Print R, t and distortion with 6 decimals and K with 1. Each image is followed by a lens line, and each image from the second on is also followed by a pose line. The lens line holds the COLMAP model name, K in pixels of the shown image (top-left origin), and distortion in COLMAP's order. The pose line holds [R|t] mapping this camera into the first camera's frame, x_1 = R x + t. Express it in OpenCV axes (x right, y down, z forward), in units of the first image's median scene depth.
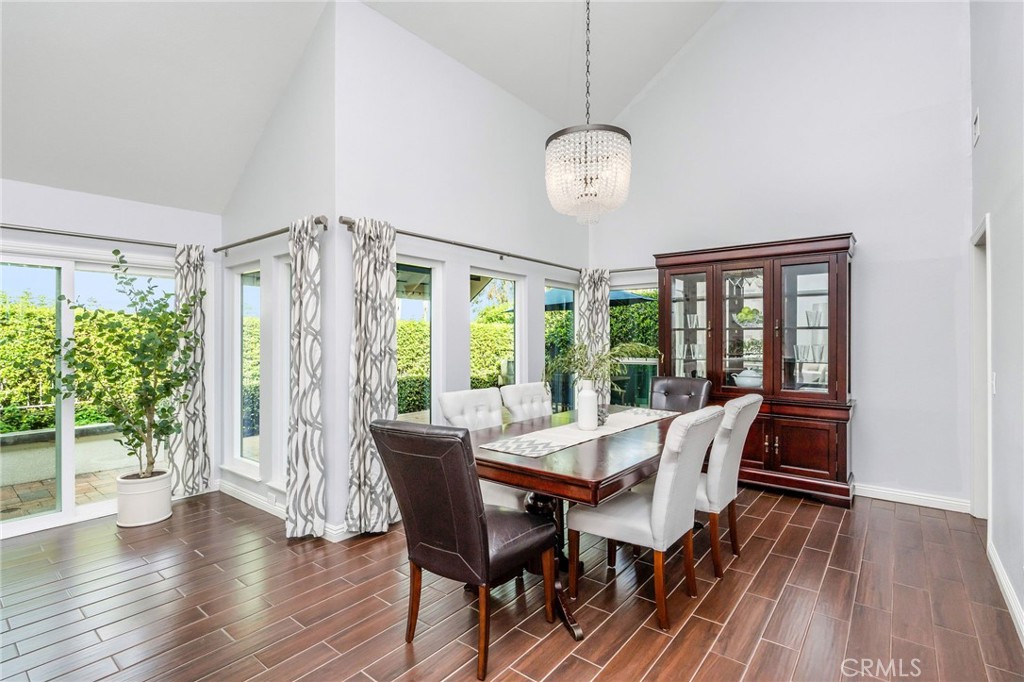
lens RADIAL K [[485.2, 0, 512.9], [0, 485.2, 339.8], [0, 0, 1]] dist [-0.003057, -0.000878]
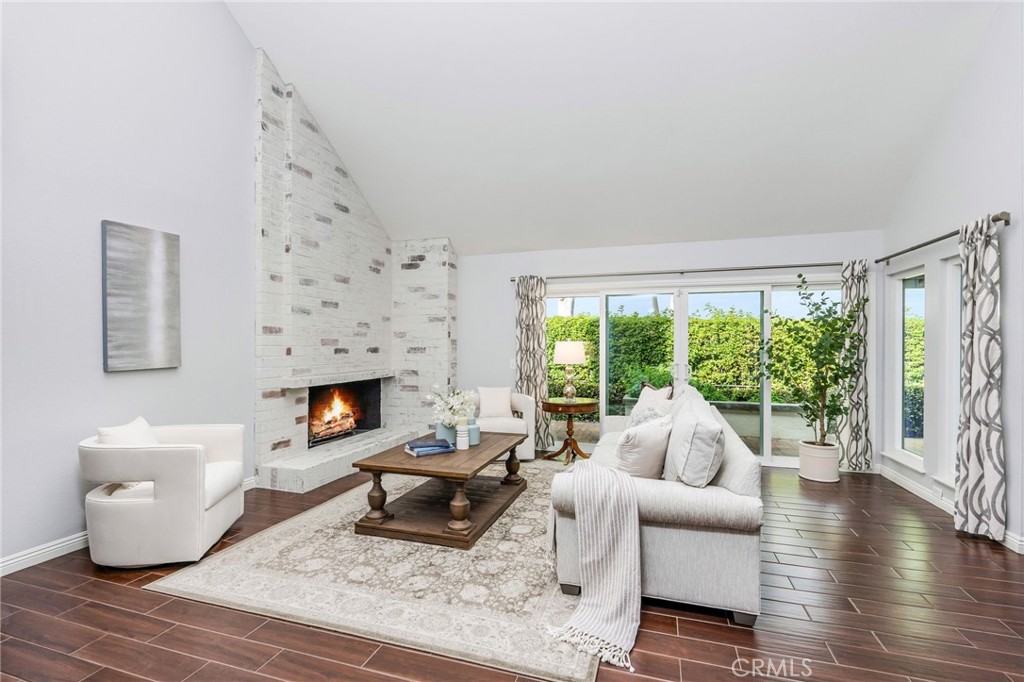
lens RADIAL K [[454.8, 0, 512.3], [0, 454.8, 338.5], [0, 0, 1]] dist [-0.009145, 0.001188]
pose [[0.349973, -0.001951, -0.936758, 0.097062], [-0.005706, 0.999975, -0.004215, 0.006730], [0.936742, 0.006820, 0.349953, -0.209606]]
